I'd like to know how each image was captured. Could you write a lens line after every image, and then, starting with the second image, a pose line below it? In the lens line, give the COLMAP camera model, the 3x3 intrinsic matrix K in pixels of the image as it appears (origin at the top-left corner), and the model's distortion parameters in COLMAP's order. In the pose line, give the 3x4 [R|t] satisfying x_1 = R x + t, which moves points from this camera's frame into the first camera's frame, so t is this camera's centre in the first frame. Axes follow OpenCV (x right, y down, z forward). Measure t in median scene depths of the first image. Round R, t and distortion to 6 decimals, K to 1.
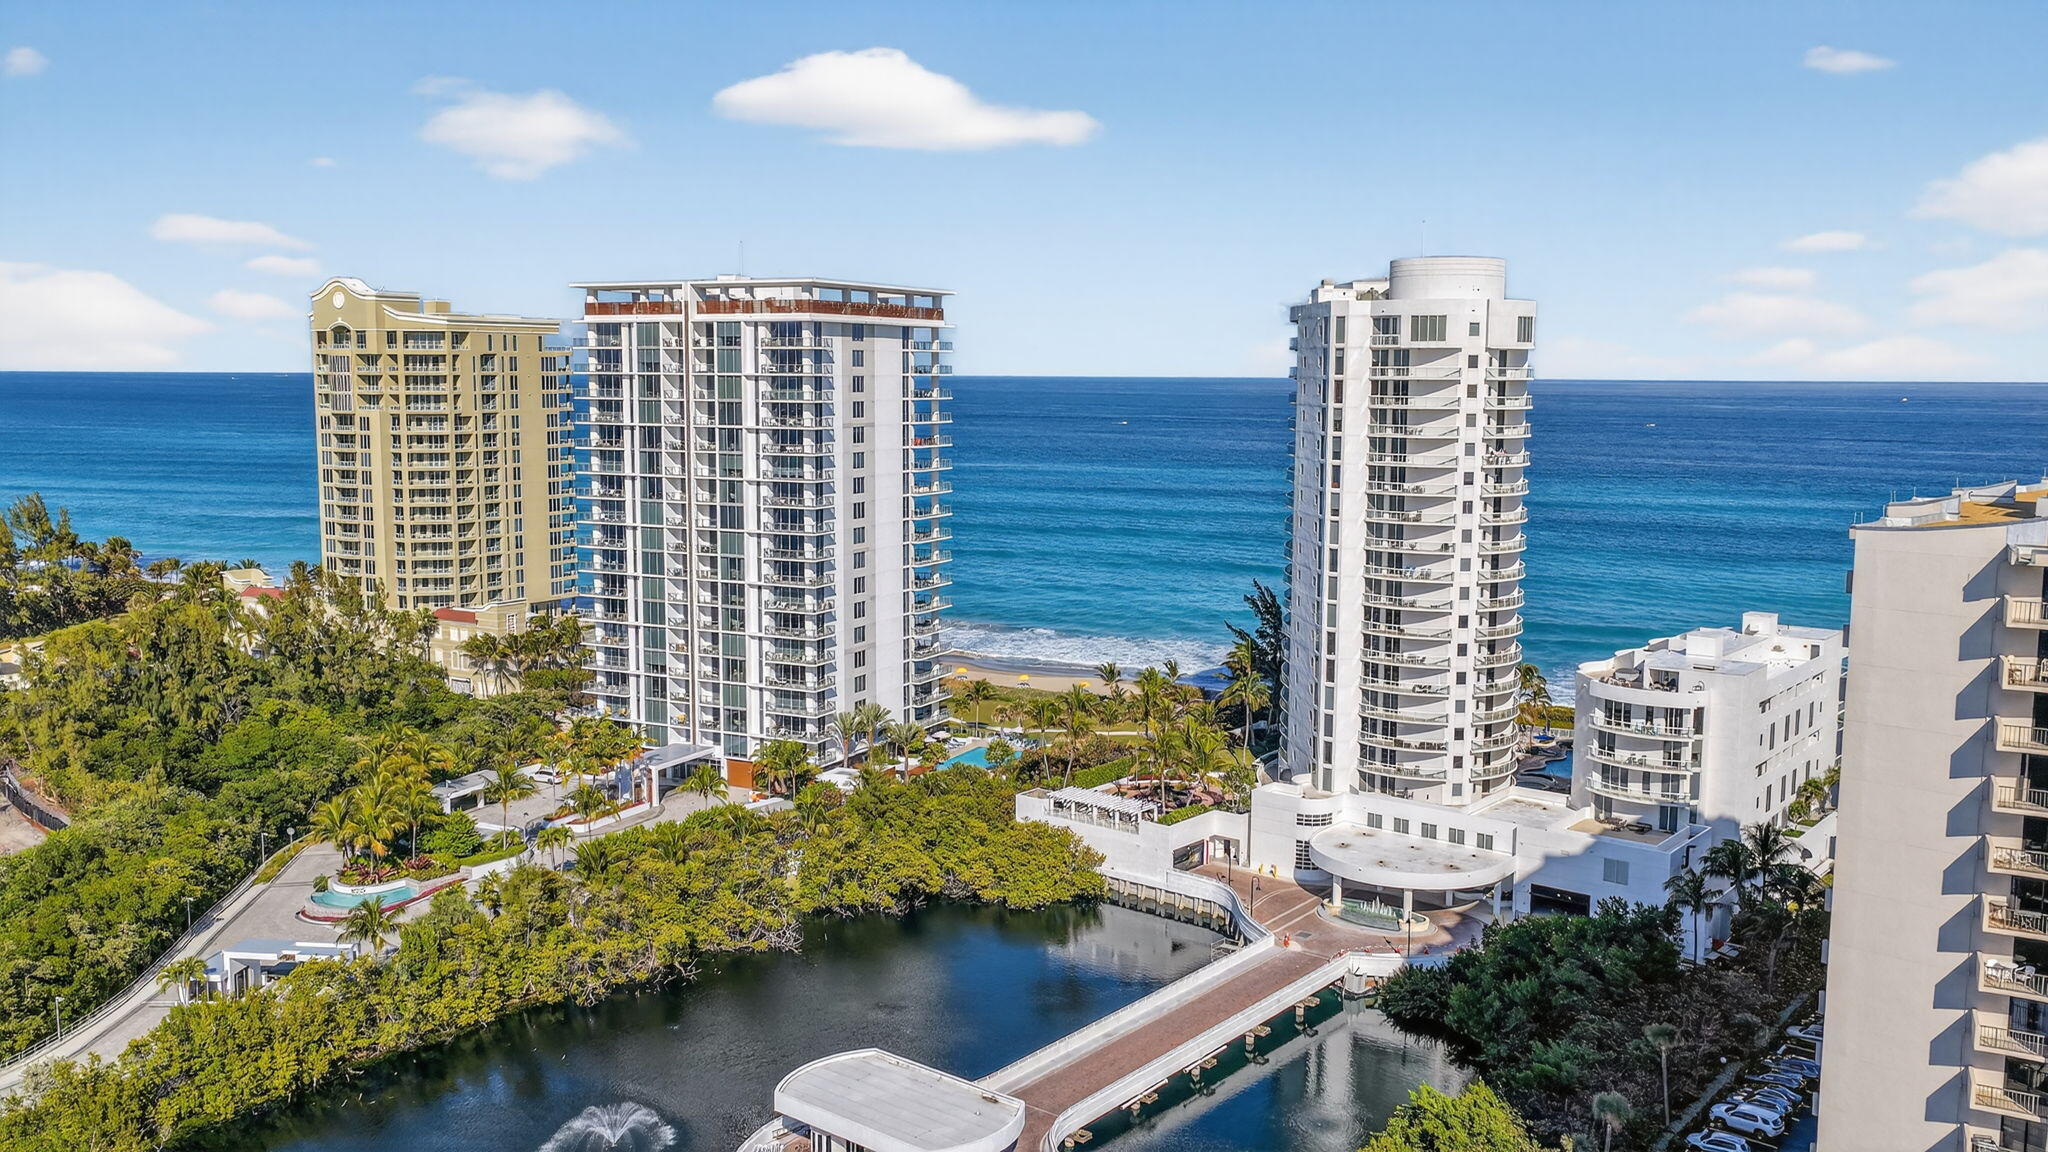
lens RADIAL K [[1706.1, 0, 1024.0], [0, 1706.1, 576.0], [0, 0, 1]] dist [-0.020784, 0.066399]
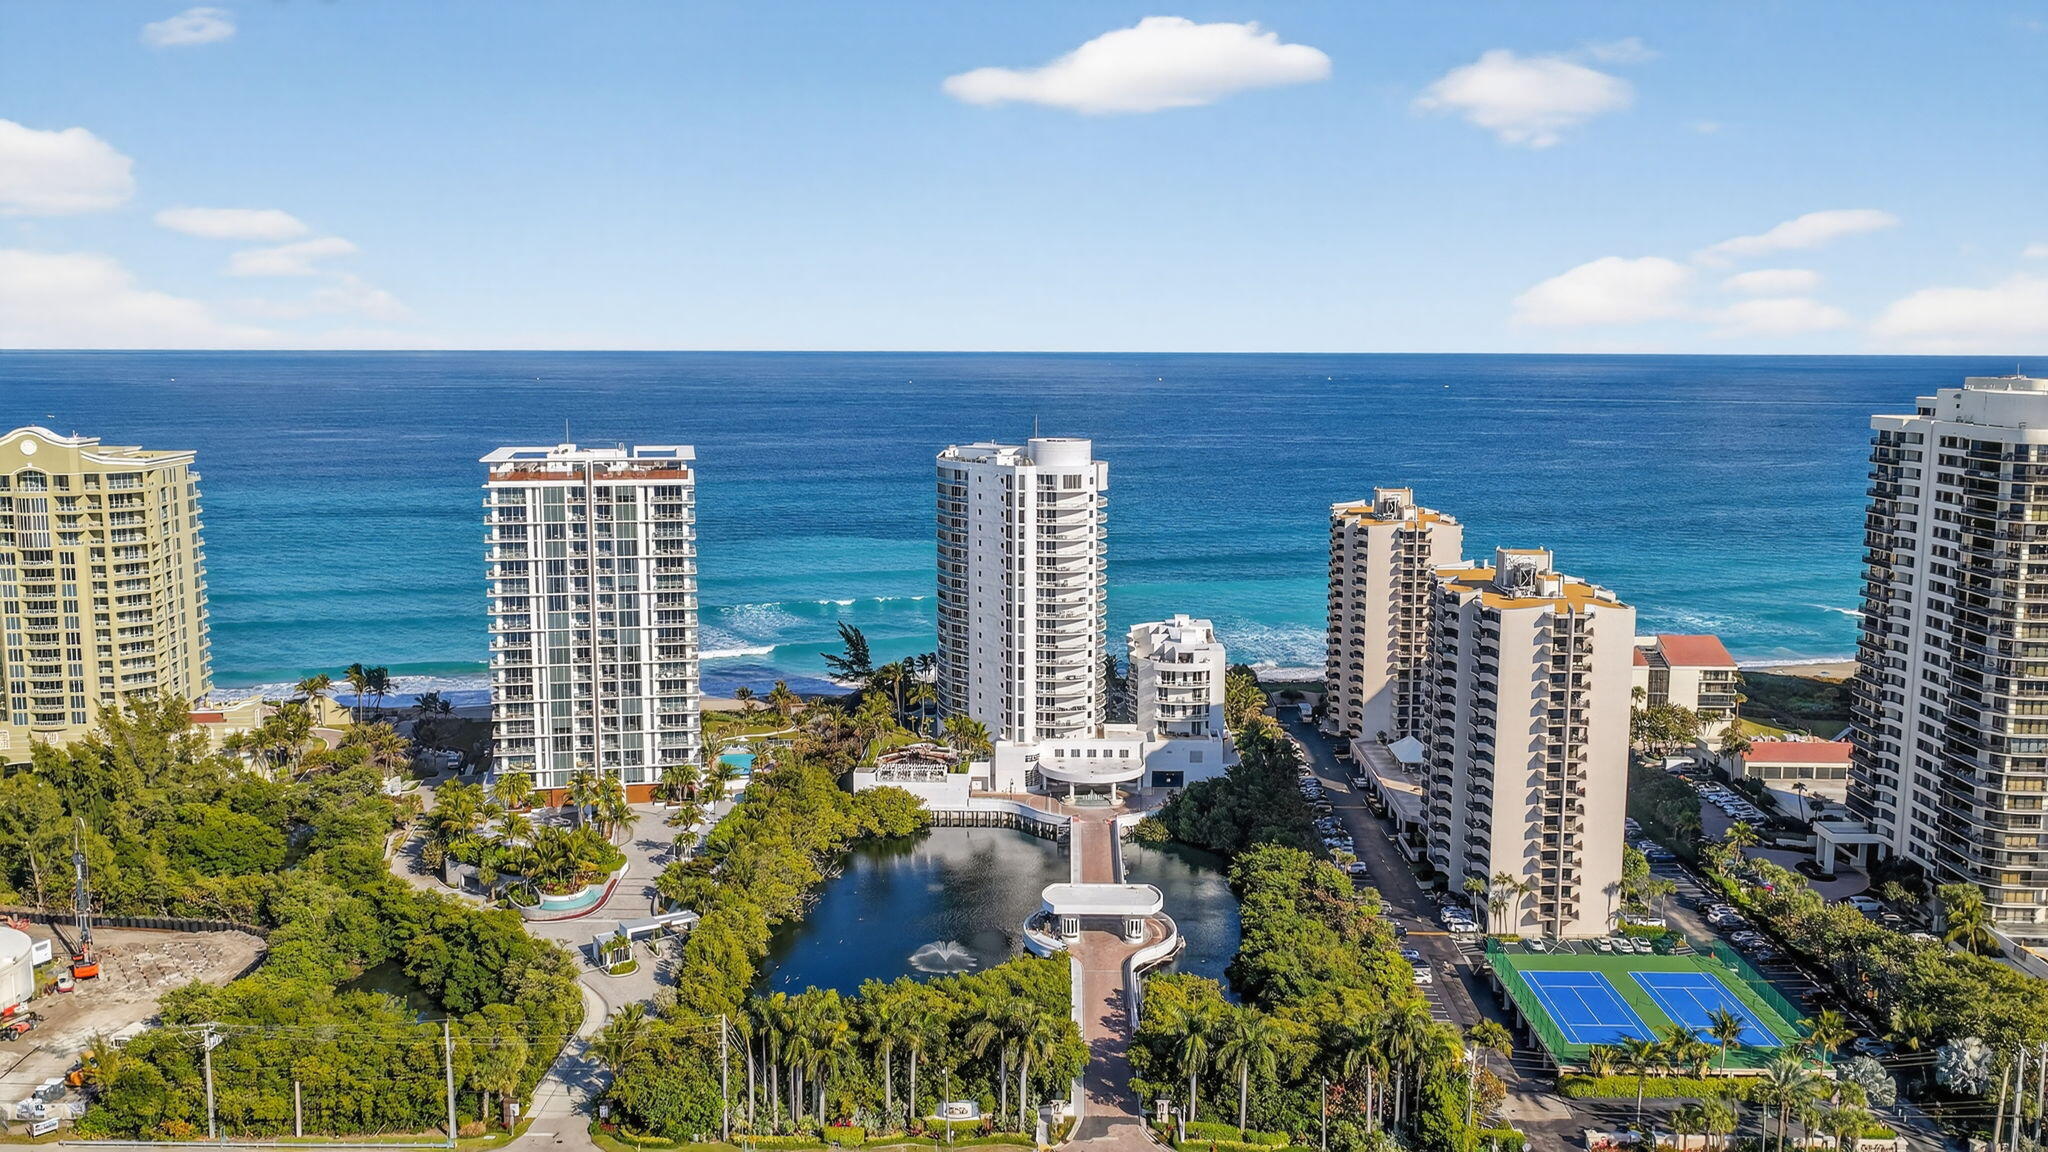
lens RADIAL K [[1706.1, 0, 1024.0], [0, 1706.1, 576.0], [0, 0, 1]] dist [-0.020784, 0.066399]
pose [[0.785145, -0.088122, 0.613010, -0.898816], [0.075800, 0.996057, 0.046101, -0.127121], [-0.614656, 0.010270, 0.788729, -0.399836]]
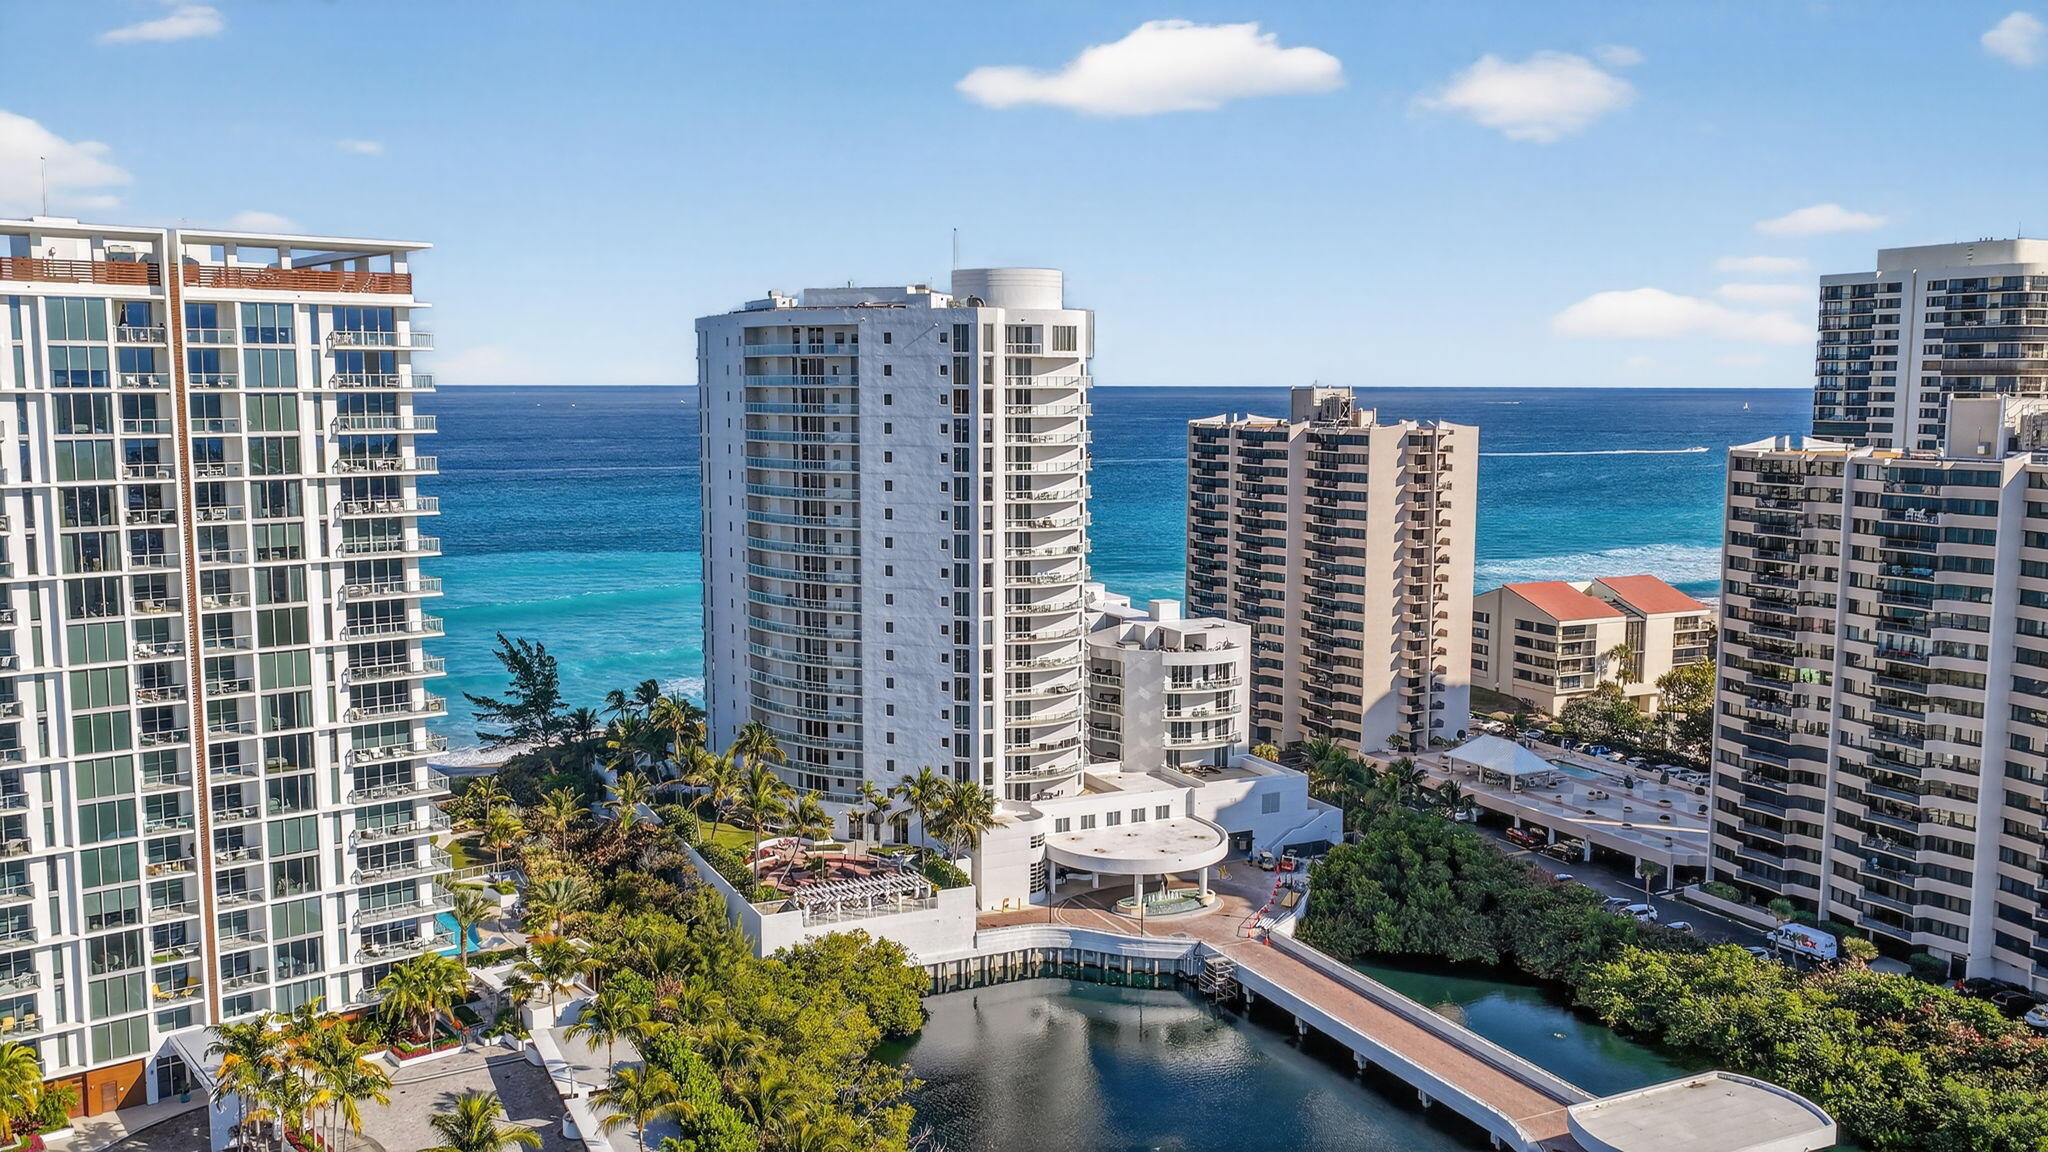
lens RADIAL K [[1736.8, 0, 1051.8], [0, 1736.8, 578.6], [0, 0, 1]] dist [0.004487, 0.005964]
pose [[0.395438, -0.113185, 0.911492, -0.704087], [0.104449, 0.991482, 0.077804, -0.080419], [-0.912535, 0.064438, 0.403891, 0.567639]]
